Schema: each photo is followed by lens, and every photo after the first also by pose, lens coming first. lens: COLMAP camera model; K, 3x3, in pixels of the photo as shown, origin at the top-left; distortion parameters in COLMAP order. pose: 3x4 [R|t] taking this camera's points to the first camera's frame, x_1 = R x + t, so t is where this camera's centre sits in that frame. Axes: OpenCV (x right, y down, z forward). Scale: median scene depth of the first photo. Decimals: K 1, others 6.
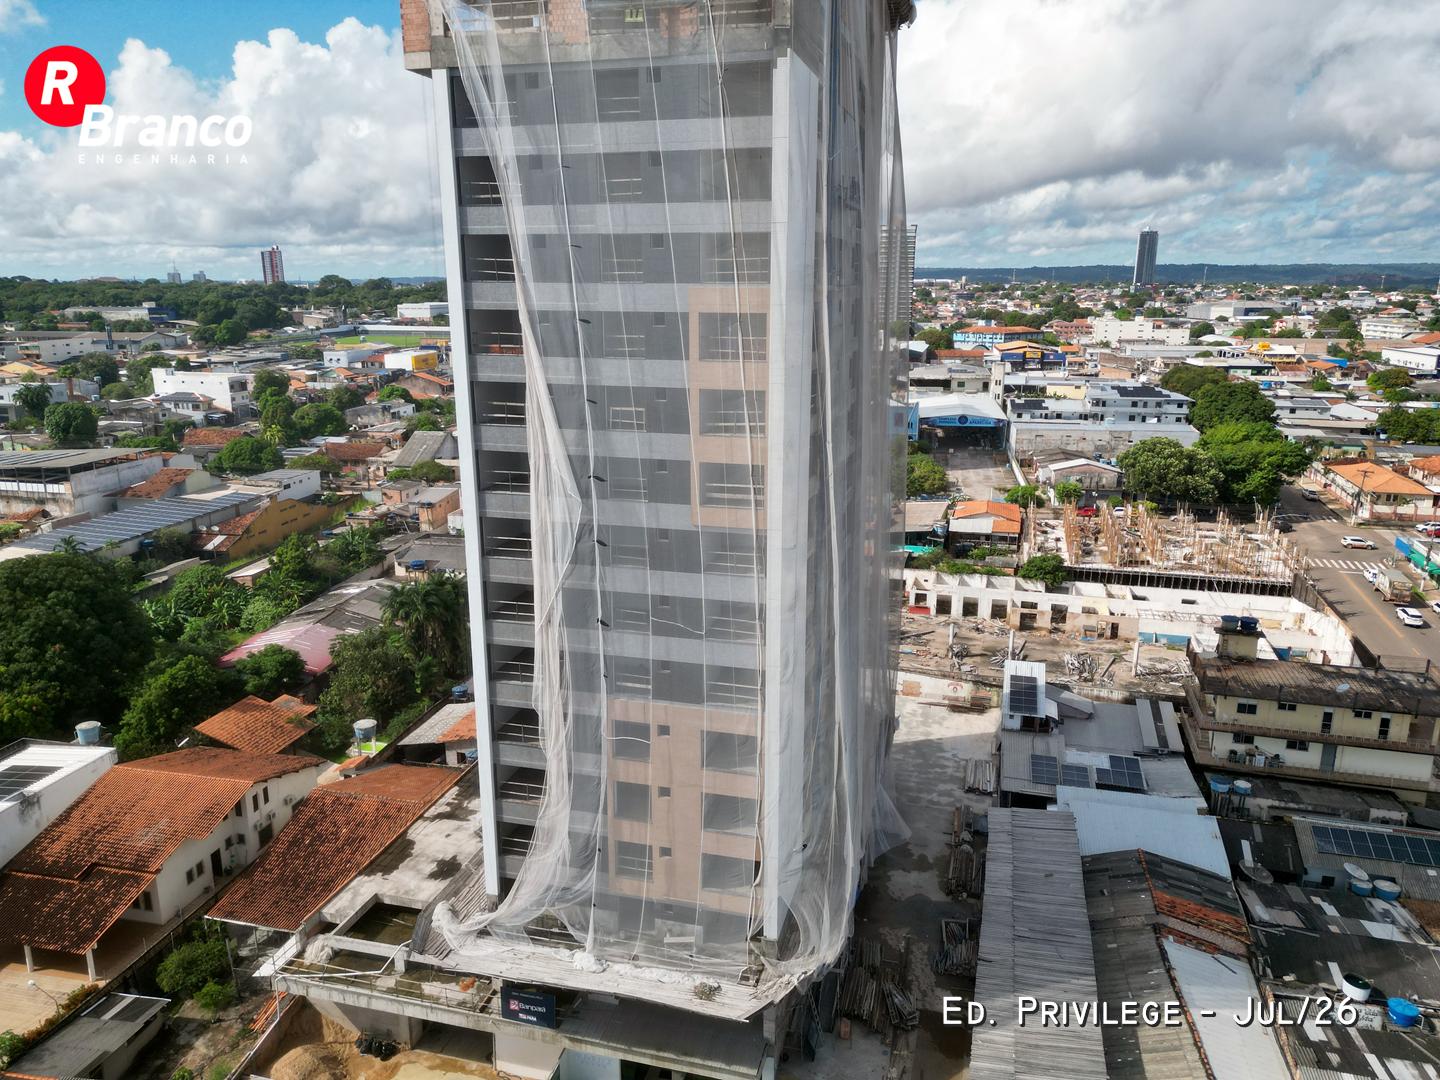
lens RADIAL K [[1010.3, 0, 727.2], [0, 1010.3, 543.3], [0, 0, 1]] dist [0.096378, -0.105120]
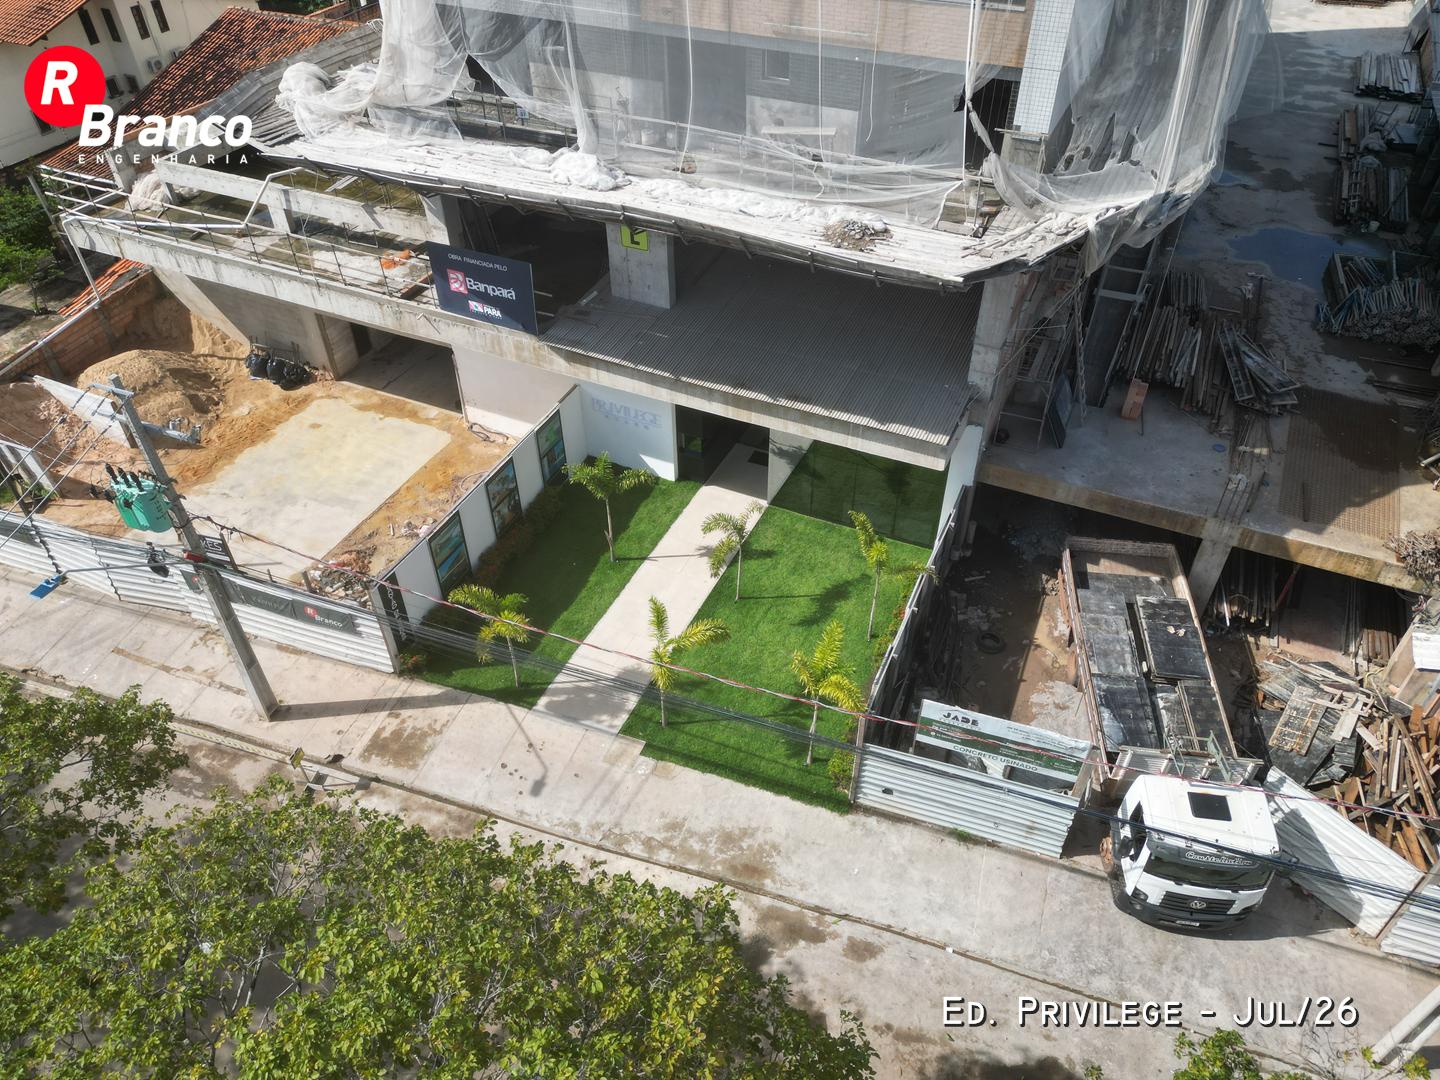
lens RADIAL K [[1010.3, 0, 727.2], [0, 1010.3, 543.3], [0, 0, 1]] dist [0.096378, -0.105120]
pose [[0.986077, 0.108335, -0.126157, -0.004805], [-0.039812, 0.890399, 0.453437, 0.313194], [0.161453, -0.442101, 0.882315, 0.501797]]
